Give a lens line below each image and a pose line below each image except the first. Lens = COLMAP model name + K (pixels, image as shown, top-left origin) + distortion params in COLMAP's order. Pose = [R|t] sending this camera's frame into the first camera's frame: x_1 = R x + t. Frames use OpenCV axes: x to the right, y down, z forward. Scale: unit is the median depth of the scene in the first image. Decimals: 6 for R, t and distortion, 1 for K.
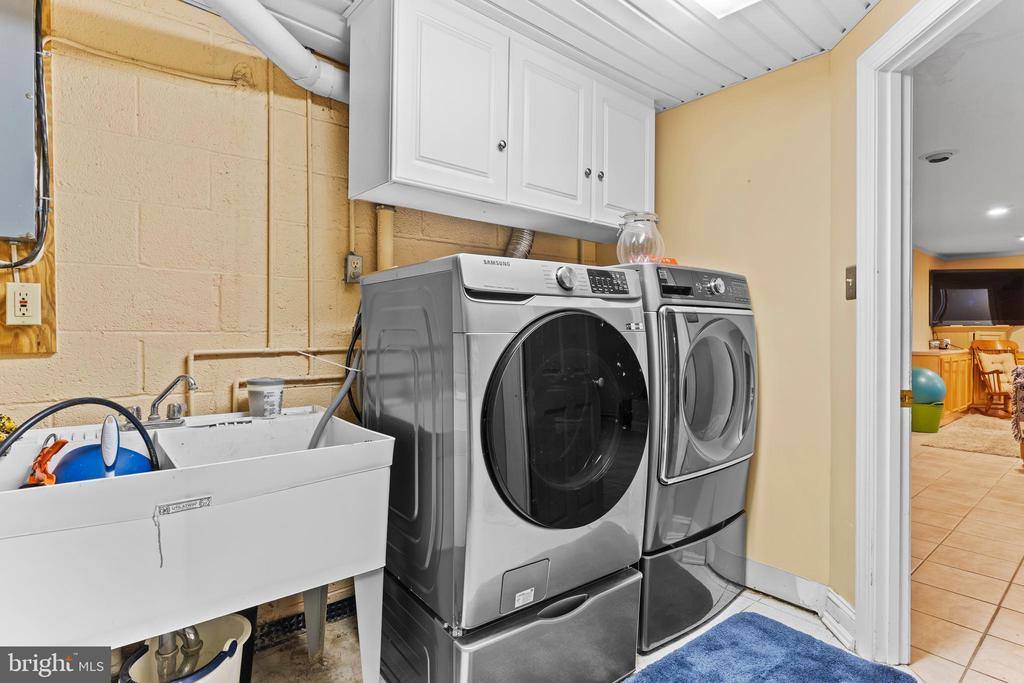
lens RADIAL K [[521.5, 0, 509.7], [0, 521.5, 340.3], [0, 0, 1]] dist [-0.003209, 0.000339]
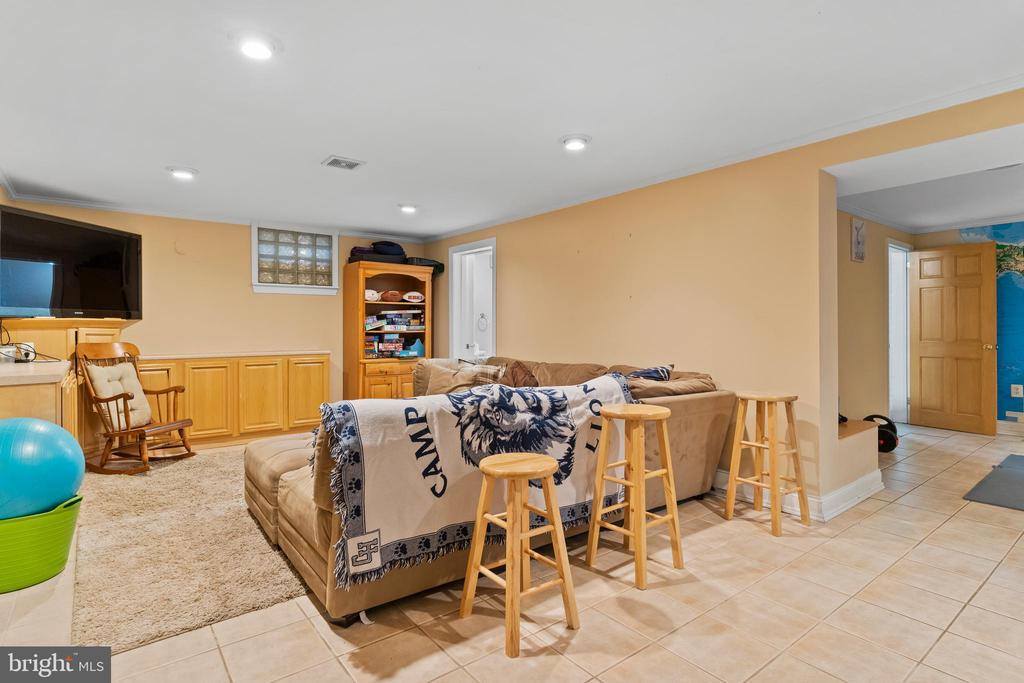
lens RADIAL K [[521.5, 0, 509.7], [0, 521.5, 340.3], [0, 0, 1]] dist [-0.003209, 0.000339]
pose [[0.022392, -0.017732, 0.999592, 0.345190], [0.012092, 0.999774, 0.017464, -0.007722], [-0.999676, 0.011696, 0.022602, 0.528470]]
